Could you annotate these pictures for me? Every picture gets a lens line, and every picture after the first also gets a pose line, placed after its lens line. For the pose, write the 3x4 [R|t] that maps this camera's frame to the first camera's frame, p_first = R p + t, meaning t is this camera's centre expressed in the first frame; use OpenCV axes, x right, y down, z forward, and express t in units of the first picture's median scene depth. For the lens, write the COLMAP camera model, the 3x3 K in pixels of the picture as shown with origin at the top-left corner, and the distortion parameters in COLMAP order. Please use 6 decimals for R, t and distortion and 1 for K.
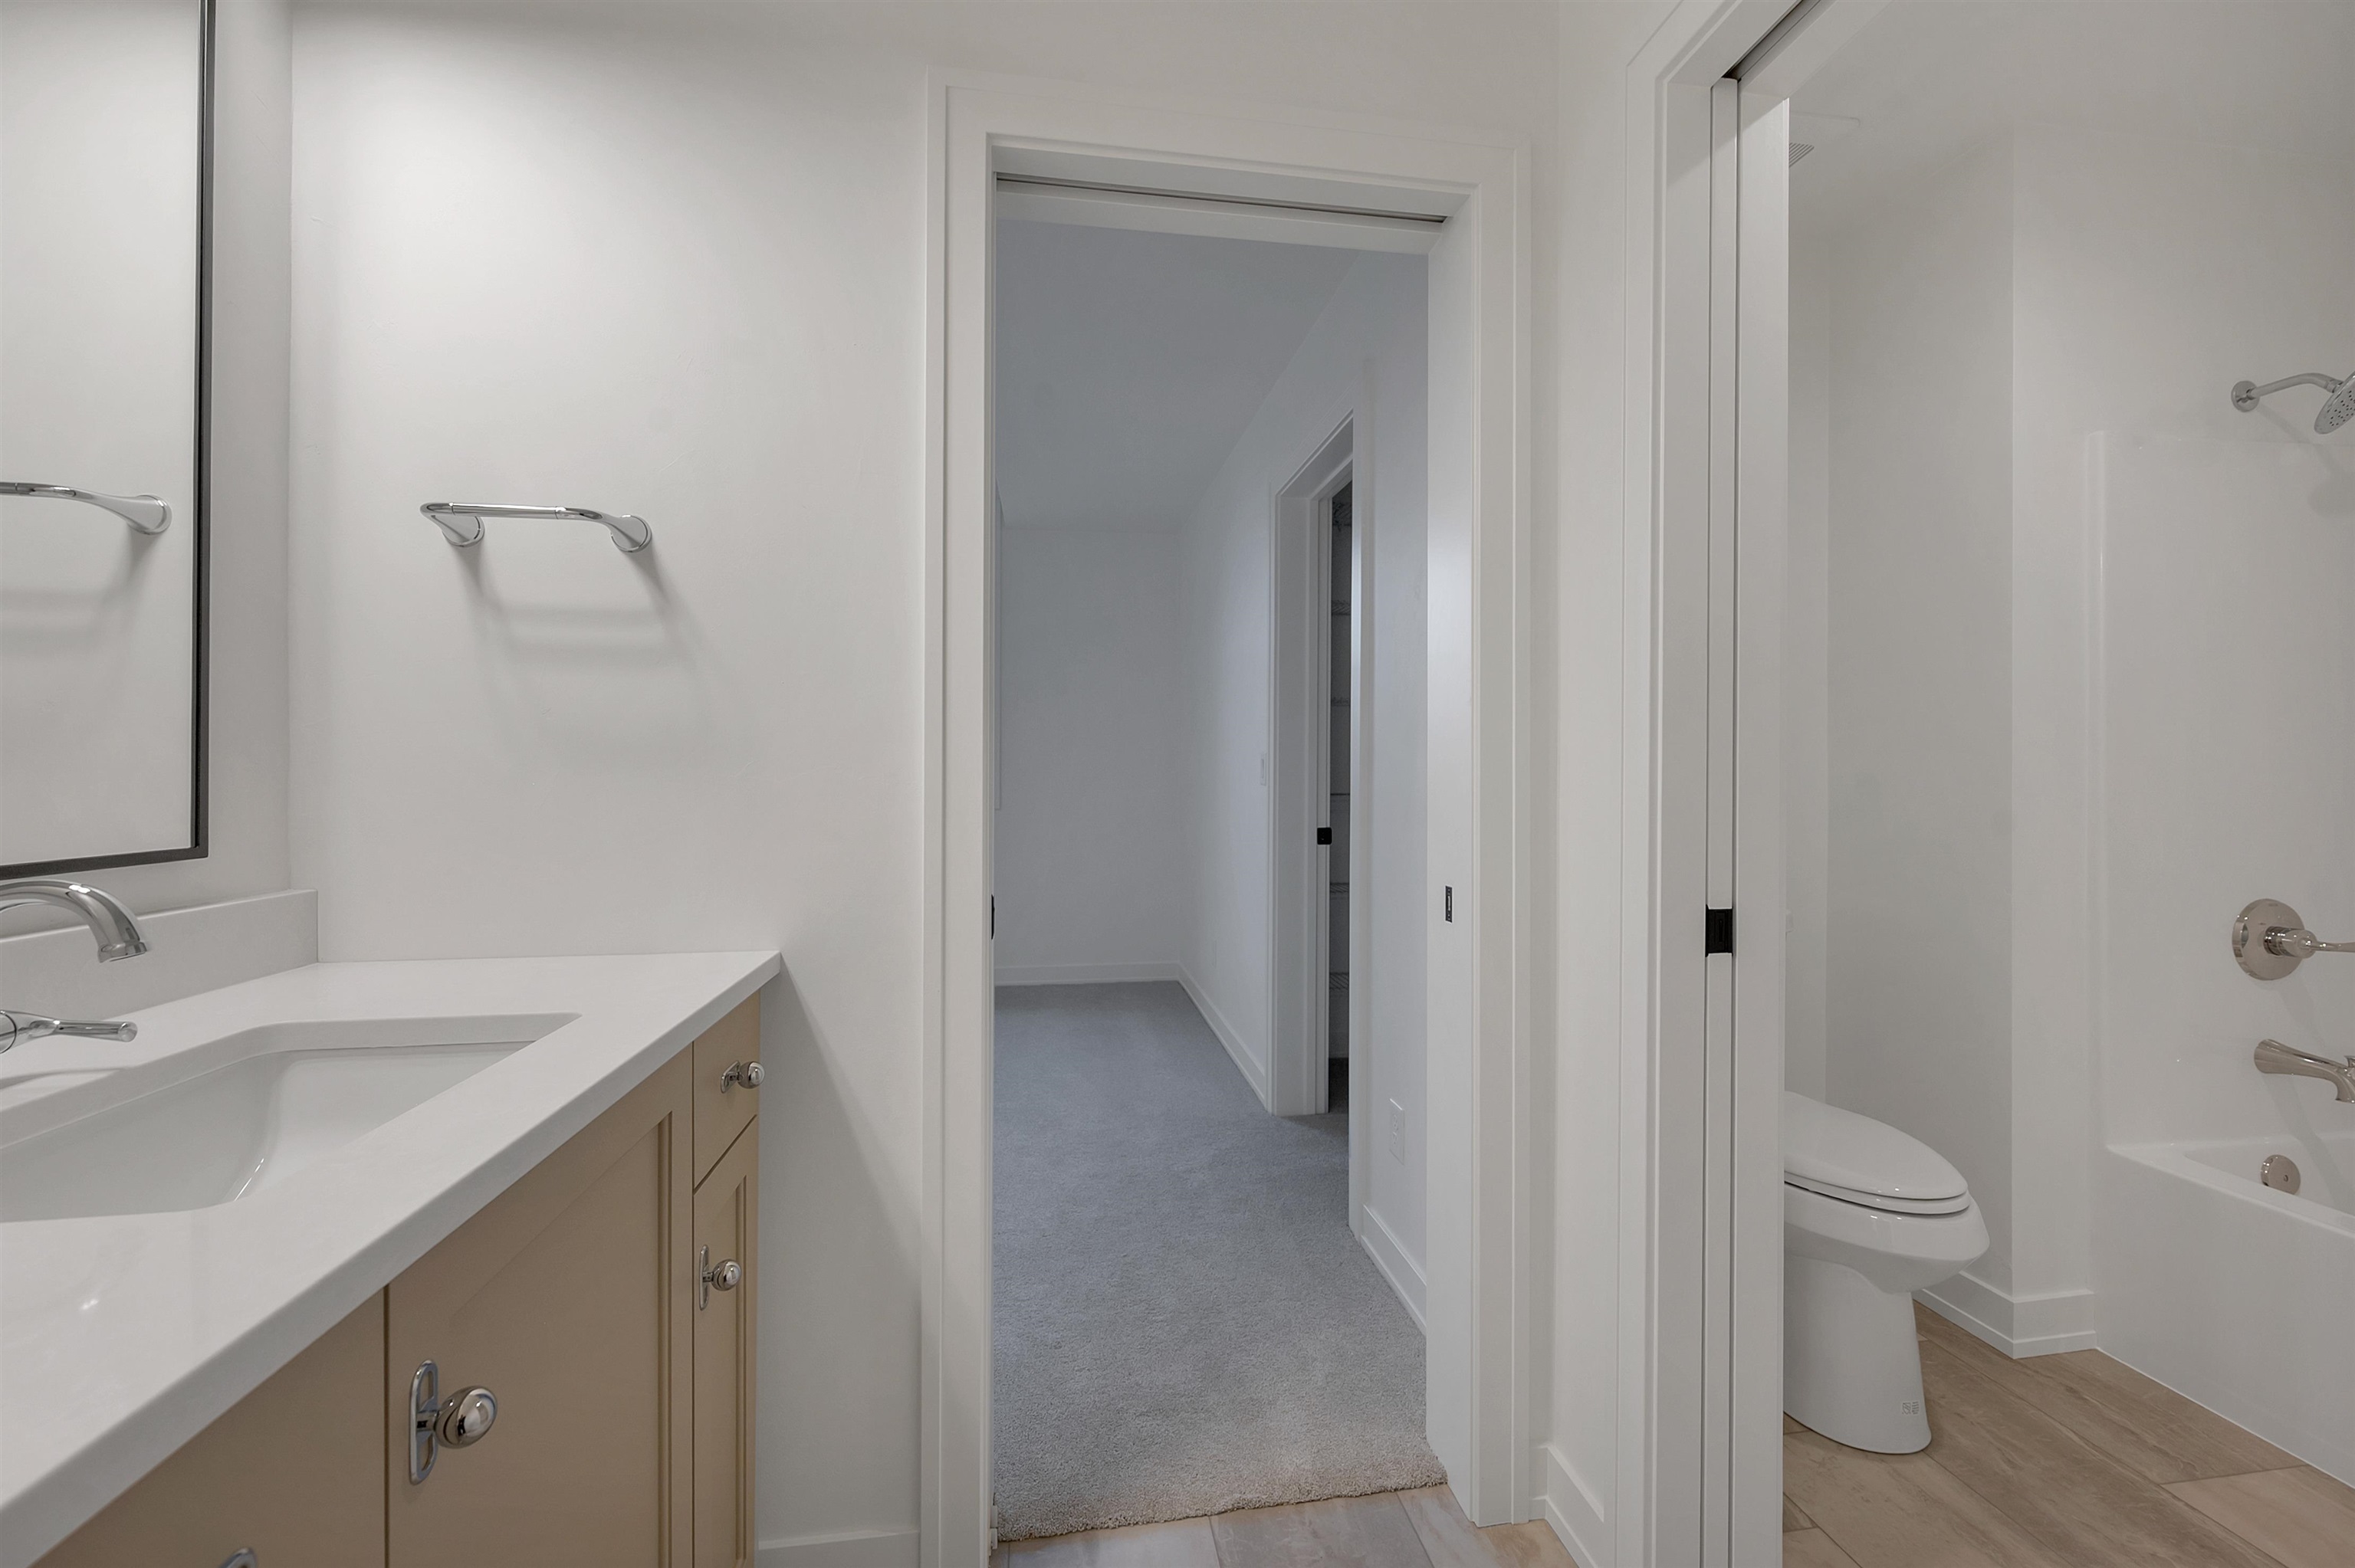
lens RADIAL K [[959.3, 0, 1183.6], [0, 959.3, 767.9], [0, 0, 1]] dist [0.002035, 0.000606]
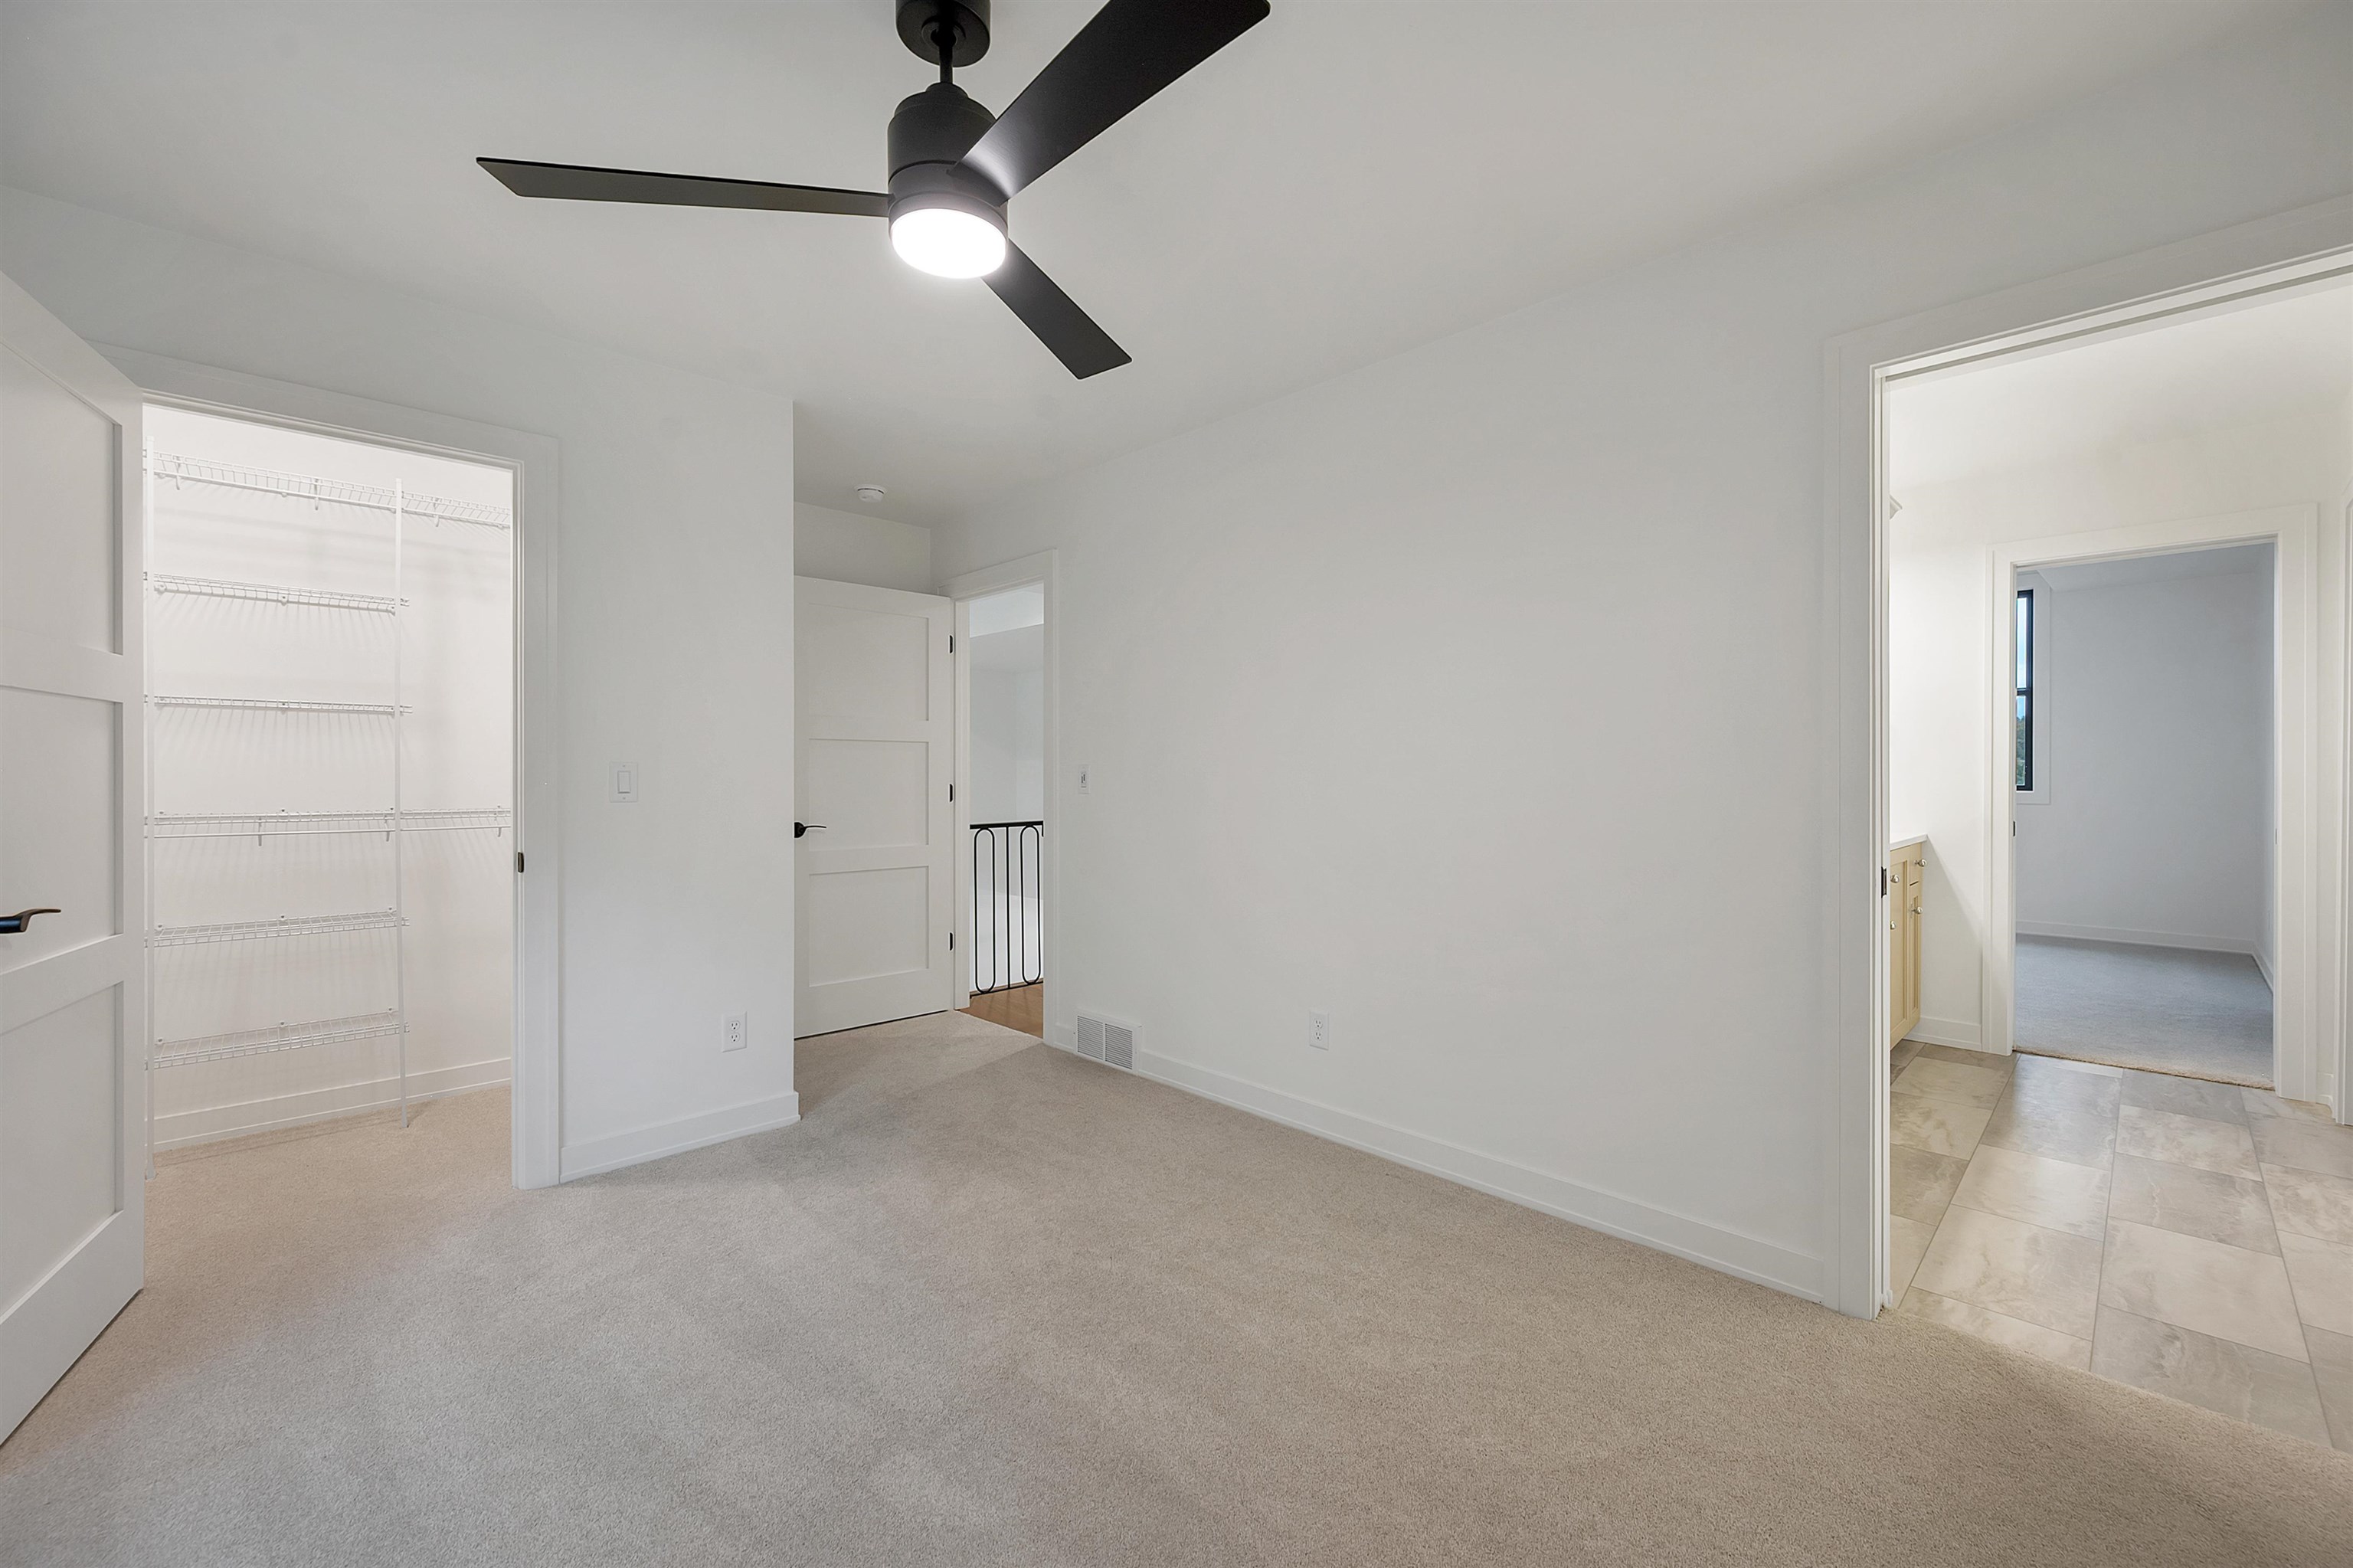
lens RADIAL K [[947.3, 0, 1170.0], [0, 947.3, 776.7], [0, 0, 1]] dist [-0.000299, 0.000220]
pose [[0.564045, 0.002590, -0.825740, 0.725888], [0.003913, 0.999975, 0.005809, -0.029371], [0.825735, -0.006507, 0.564021, -2.716872]]
